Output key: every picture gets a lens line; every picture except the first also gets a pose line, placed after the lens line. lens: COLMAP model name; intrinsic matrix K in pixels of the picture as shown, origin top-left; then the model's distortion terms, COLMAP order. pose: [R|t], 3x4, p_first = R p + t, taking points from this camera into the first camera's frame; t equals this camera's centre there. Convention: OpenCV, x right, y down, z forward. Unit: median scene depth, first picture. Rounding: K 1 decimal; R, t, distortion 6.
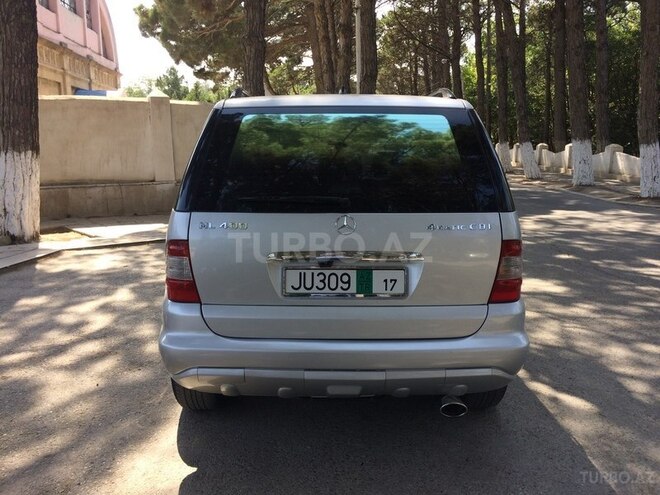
lens RADIAL K [[554.3, 0, 333.2], [0, 554.3, 247.5], [0, 0, 1]] dist [-0.008060, -0.009177]
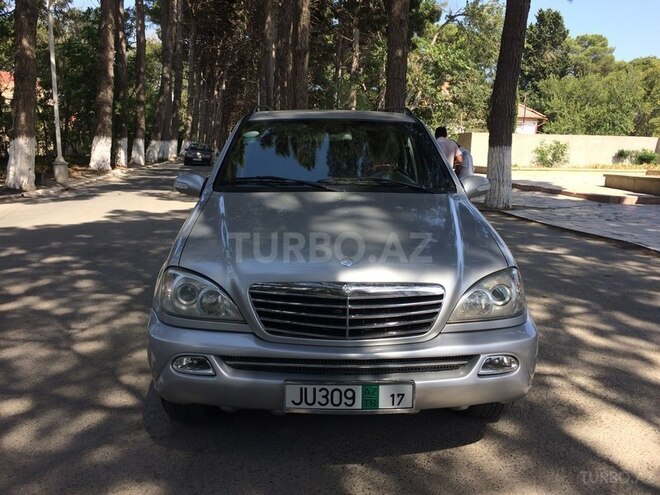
lens RADIAL K [[554.3, 0, 333.2], [0, 554.3, 247.5], [0, 0, 1]] dist [-0.008060, -0.009177]
pose [[-0.998897, 0.007307, -0.046392, 0.015567], [-0.009281, 0.937625, 0.347525, -0.151953], [0.046038, 0.347572, -0.936522, 0.872133]]
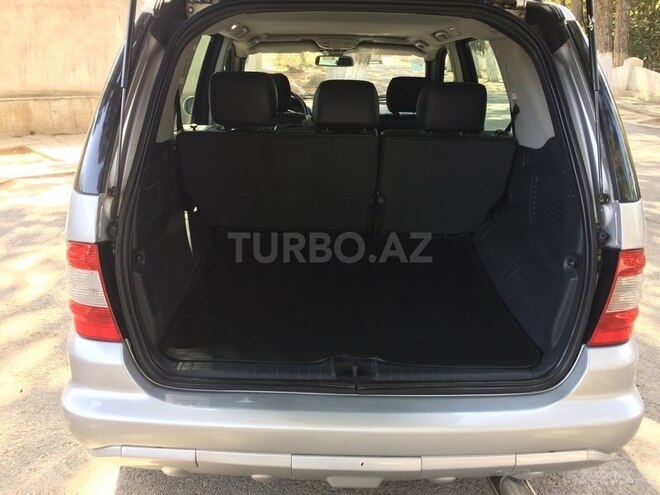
lens RADIAL K [[554.3, 0, 333.2], [0, 554.3, 247.5], [0, 0, 1]] dist [-0.008060, -0.009177]
pose [[0.999809, 0.011678, 0.015663, -0.004171], [-0.014007, 0.987348, 0.157948, -0.024952], [-0.013620, -0.158137, 0.987323, 0.097438]]
